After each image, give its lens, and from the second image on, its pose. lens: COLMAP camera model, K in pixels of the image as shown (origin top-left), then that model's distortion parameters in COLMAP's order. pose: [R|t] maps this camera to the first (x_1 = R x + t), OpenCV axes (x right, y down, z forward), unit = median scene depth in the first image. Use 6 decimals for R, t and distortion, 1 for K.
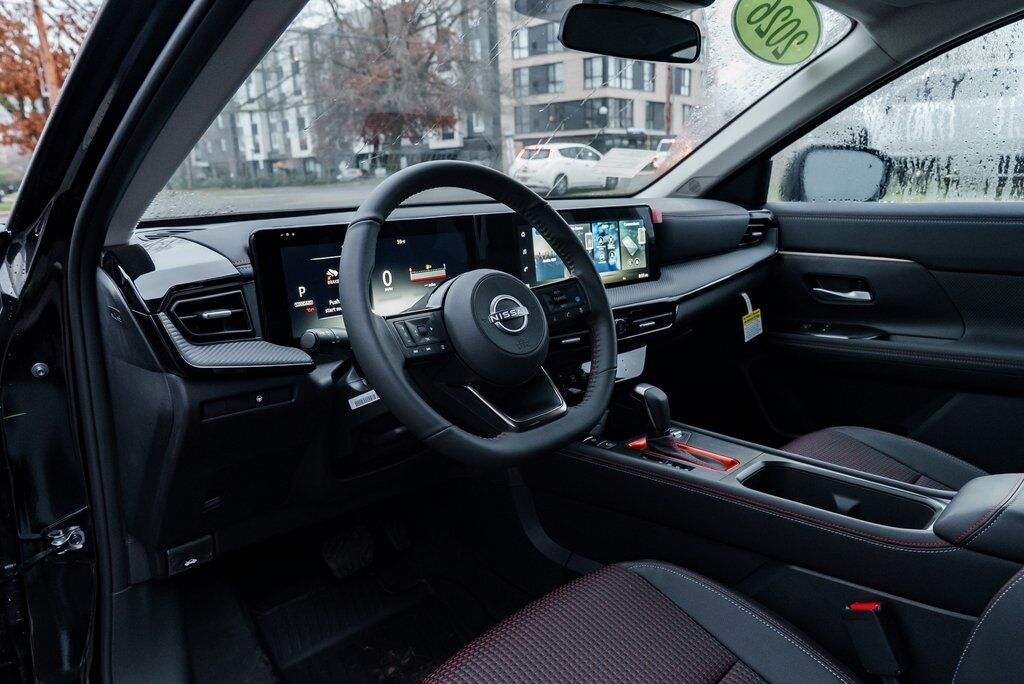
lens RADIAL K [[701.1, 0, 511.2], [0, 701.1, 347.0], [0, 0, 1]] dist [-0.025822, 0.025668]
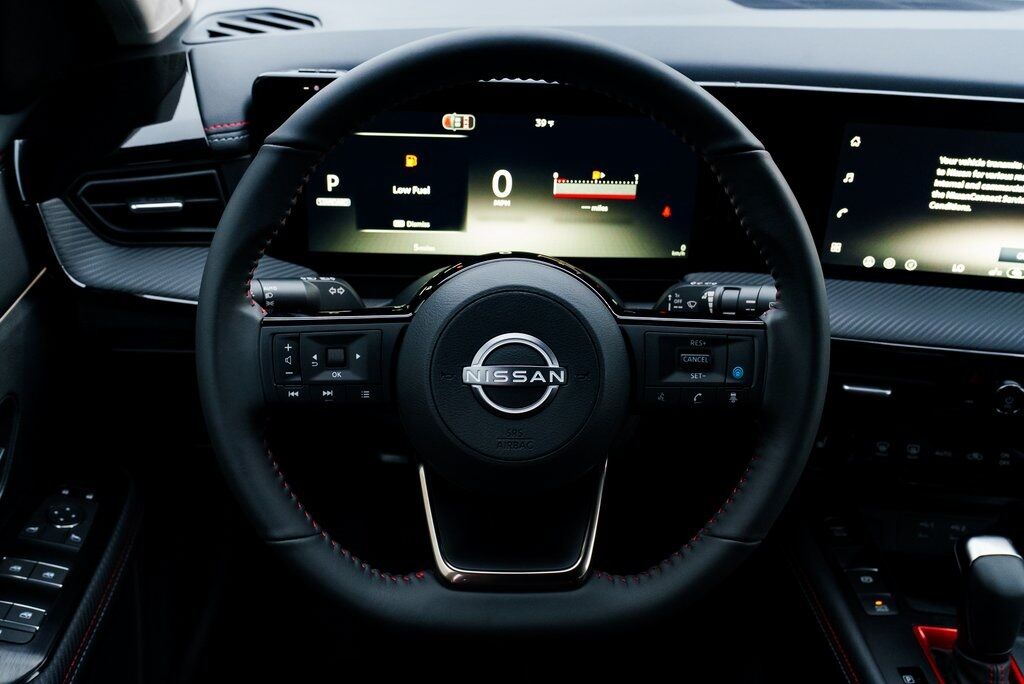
lens RADIAL K [[1072.0, 0, 512.0], [0, 1072.0, 342.0], [0, 0, 1]] dist [0.006463, 0.019023]
pose [[0.730602, 0.388871, -0.561249, 0.272115], [-0.208952, 0.909876, 0.358420, -0.222615], [0.650046, -0.144588, 0.746012, 0.269260]]
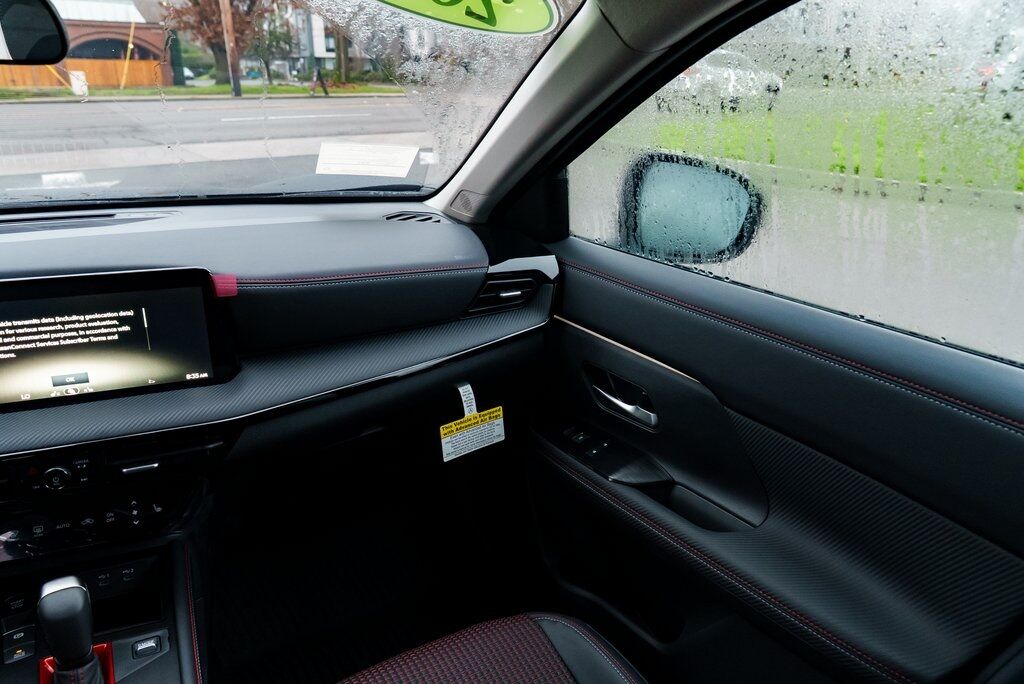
lens RADIAL K [[701.1, 0, 511.2], [0, 701.1, 347.0], [0, 0, 1]] dist [-0.025822, 0.025668]
pose [[0.972147, 0.130626, -0.194594, 0.615711], [-0.105071, 0.985074, 0.136343, -0.256063], [0.209499, -0.112099, 0.971362, 0.449127]]
